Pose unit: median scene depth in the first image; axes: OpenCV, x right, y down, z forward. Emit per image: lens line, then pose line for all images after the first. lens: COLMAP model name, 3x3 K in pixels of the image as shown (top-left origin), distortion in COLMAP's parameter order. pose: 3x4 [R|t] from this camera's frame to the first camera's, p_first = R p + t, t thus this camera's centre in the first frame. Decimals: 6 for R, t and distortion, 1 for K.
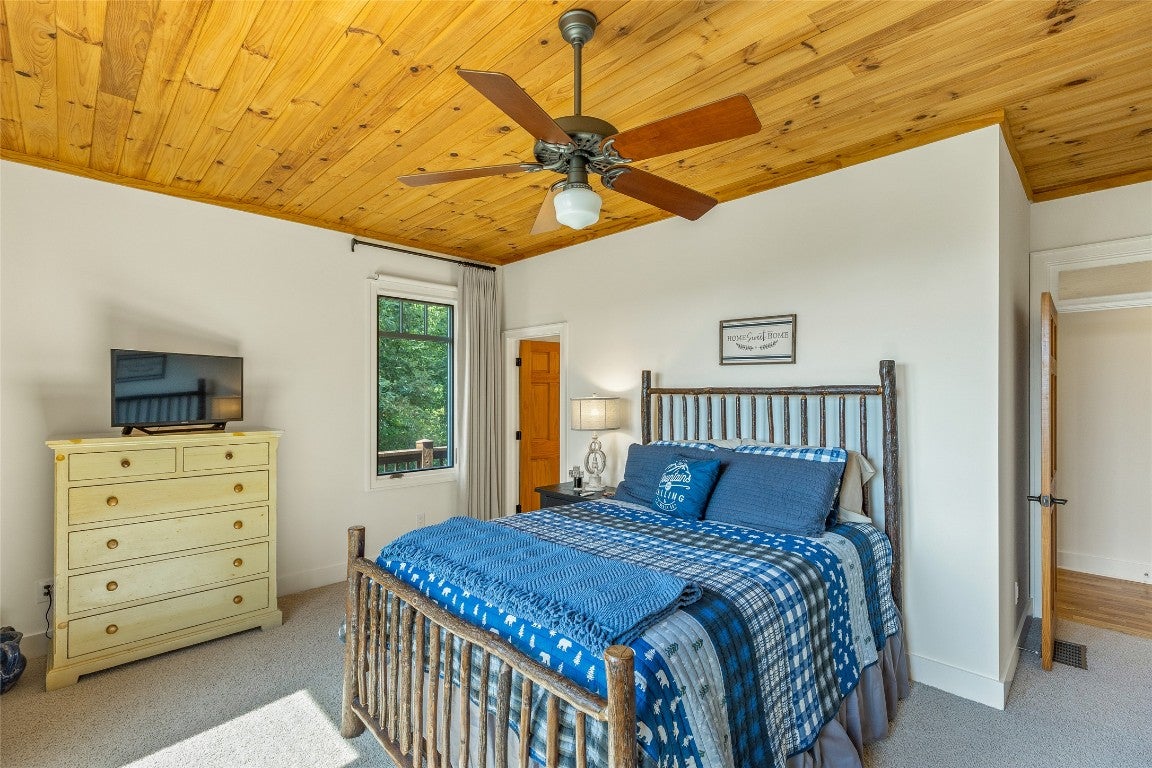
lens RADIAL K [[525.9, 0, 576.0], [0, 525.9, 384.0], [0, 0, 1]] dist [0.000146, -0.000034]
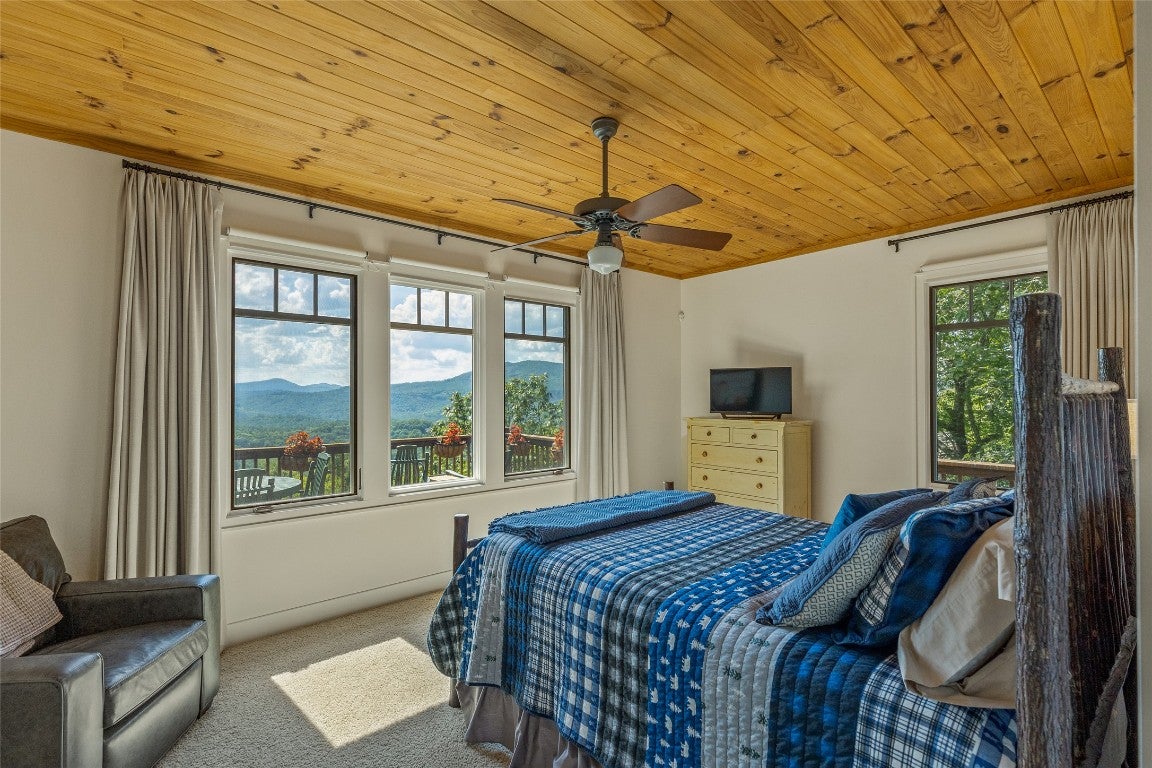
lens RADIAL K [[525.9, 0, 576.0], [0, 525.9, 384.0], [0, 0, 1]] dist [0.000146, -0.000034]
pose [[-0.076966, -0.019868, -0.996836, 0.742096], [0.024374, 0.999465, -0.021802, 0.008605], [0.996736, -0.025975, -0.076440, 0.553366]]
